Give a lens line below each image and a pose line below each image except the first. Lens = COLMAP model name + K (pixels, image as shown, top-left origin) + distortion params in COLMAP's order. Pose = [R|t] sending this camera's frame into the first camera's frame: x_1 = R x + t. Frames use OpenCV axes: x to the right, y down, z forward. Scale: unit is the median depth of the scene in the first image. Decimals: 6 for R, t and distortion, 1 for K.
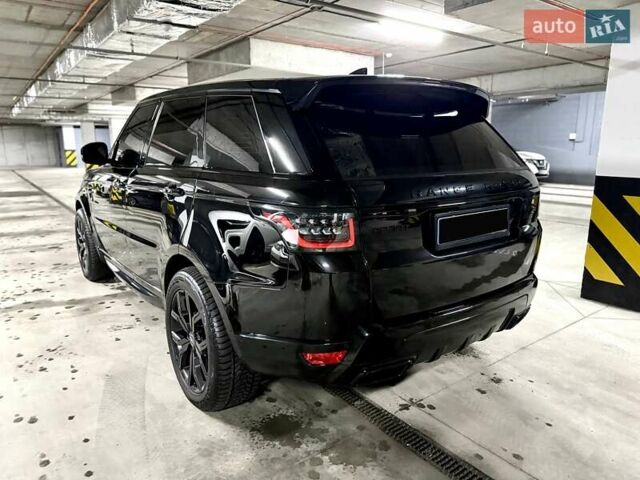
lens RADIAL K [[452.8, 0, 318.5], [0, 452.8, 239.6], [0, 0, 1]] dist [0.011586, -0.021196]
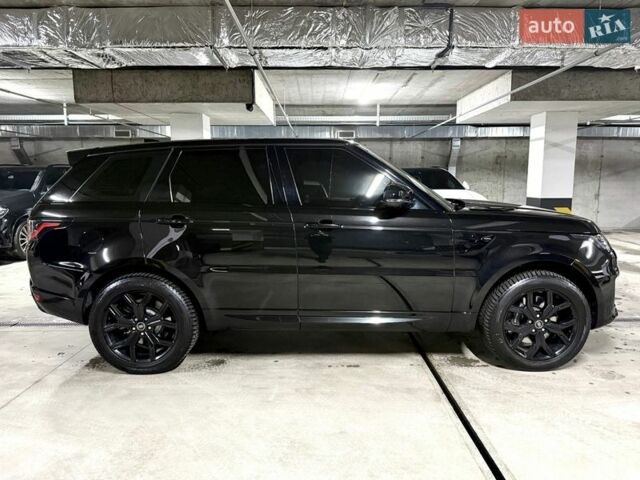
lens RADIAL K [[450.9, 0, 318.4], [0, 450.9, 240.9], [0, 0, 1]] dist [0.041615, -0.063759]
pose [[-0.595759, 0.111070, -0.795446, 0.823592], [-0.161080, 0.953745, 0.253817, -0.412005], [0.786845, 0.279345, -0.550311, 1.906828]]
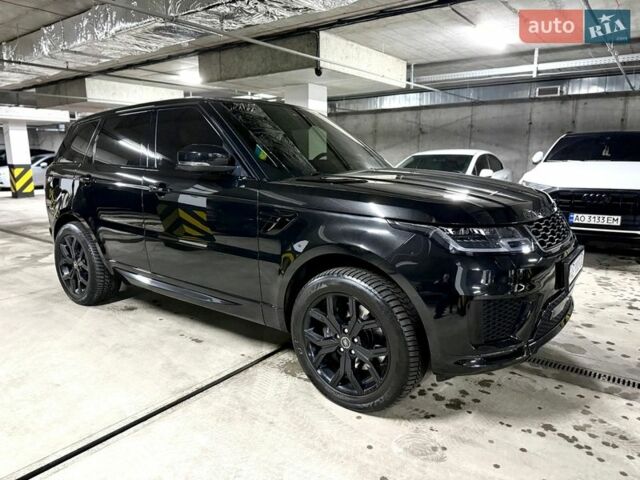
lens RADIAL K [[453.4, 0, 319.5], [0, 453.4, 242.2], [0, 0, 1]] dist [0.003739, -0.009821]
pose [[-0.960429, 0.058224, -0.272371, -0.032475], [-0.051578, 0.923813, 0.379355, -0.477079], [0.273707, 0.378392, -0.884253, 2.355228]]
